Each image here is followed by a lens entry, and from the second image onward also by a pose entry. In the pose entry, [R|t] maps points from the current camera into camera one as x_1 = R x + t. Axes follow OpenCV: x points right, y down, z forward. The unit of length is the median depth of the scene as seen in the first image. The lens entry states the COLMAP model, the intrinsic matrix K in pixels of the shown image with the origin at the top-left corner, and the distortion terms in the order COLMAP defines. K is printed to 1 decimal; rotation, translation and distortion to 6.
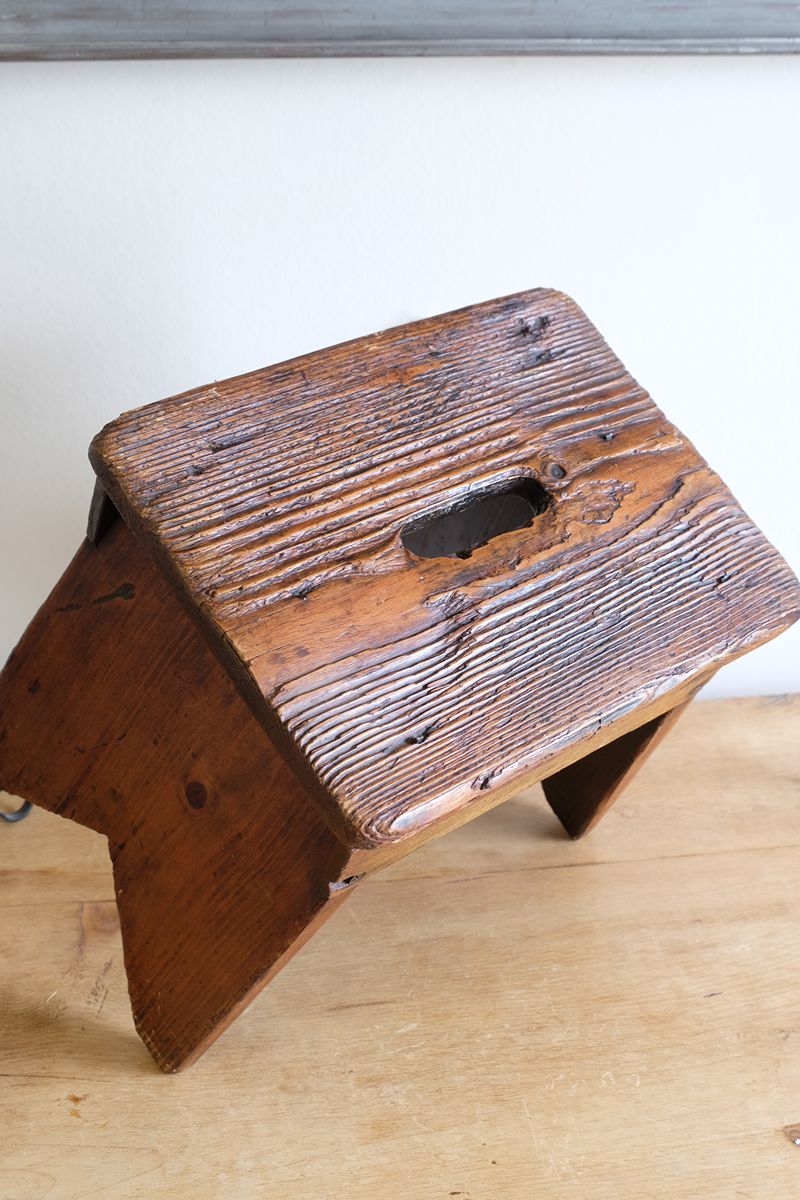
lens RADIAL K [[1629.3, 0, 410.3], [0, 1629.3, 610.3], [0, 0, 1]] dist [-0.027282, 0.000000]
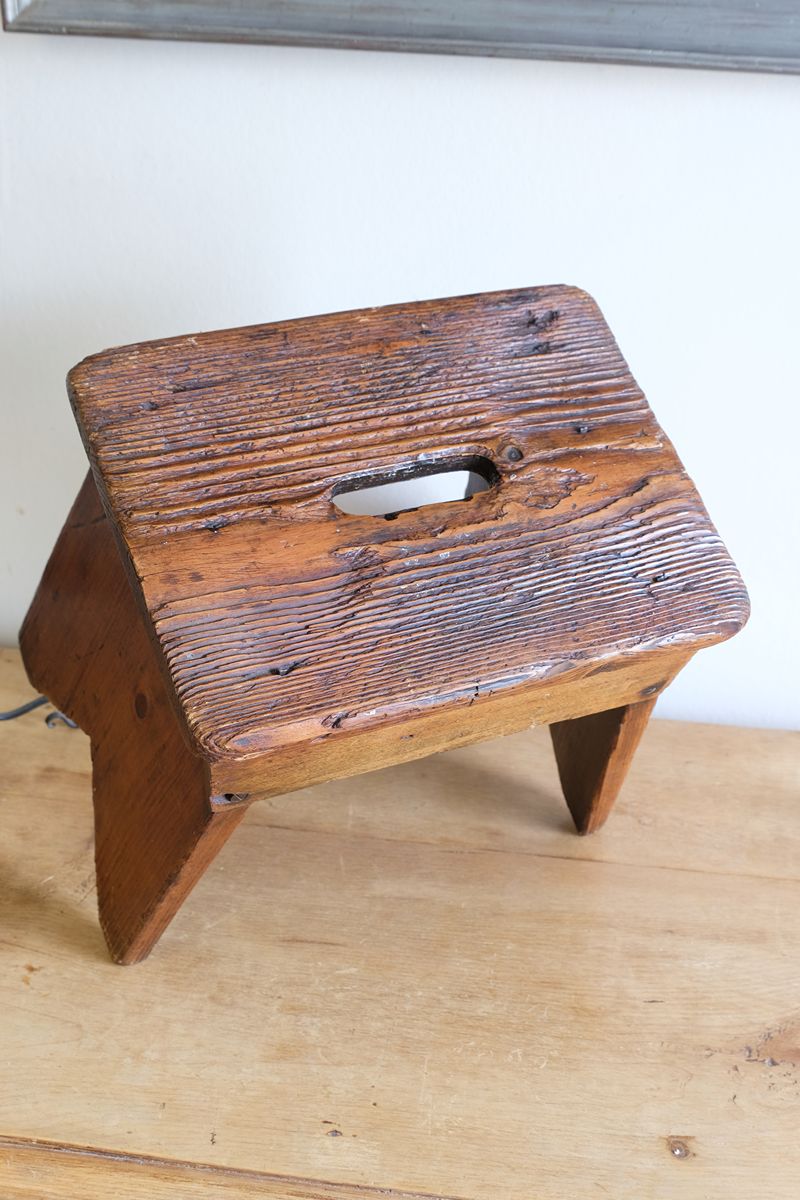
lens RADIAL K [[1629.3, 0, 404.1], [0, 1629.3, 613.1], [0, 0, 1]] dist [-0.027282, 0.000000]
pose [[0.958922, 0.142490, -0.245288, 0.305838], [-0.146412, 0.989221, 0.002268, 0.024010], [0.242967, 0.033738, 0.969448, -0.022476]]
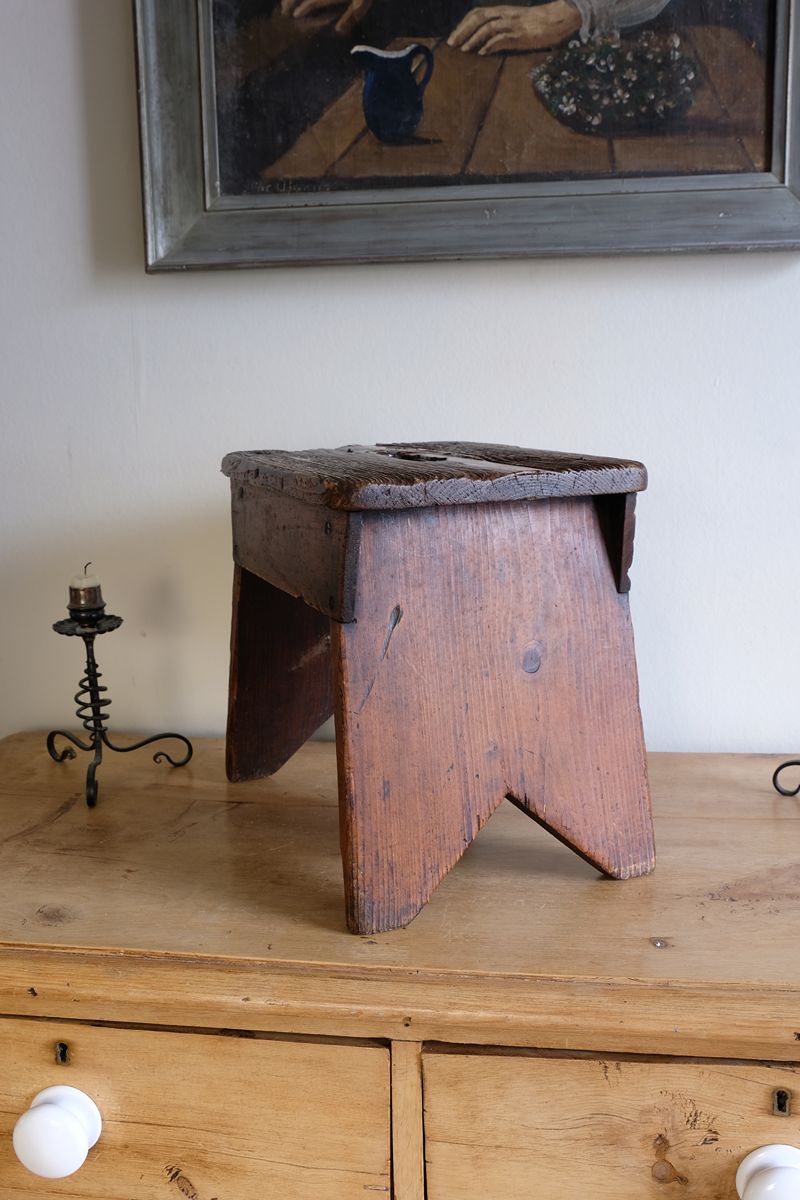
lens RADIAL K [[1173.4, 0, 400.8], [0, 1173.4, 606.4], [0, 0, 1]] dist [-0.050603, 0.000000]
pose [[0.952534, -0.003555, -0.304412, 0.354977], [-0.114400, 0.922466, -0.368741, 0.482984], [0.282120, 0.386063, 0.878273, 0.114108]]
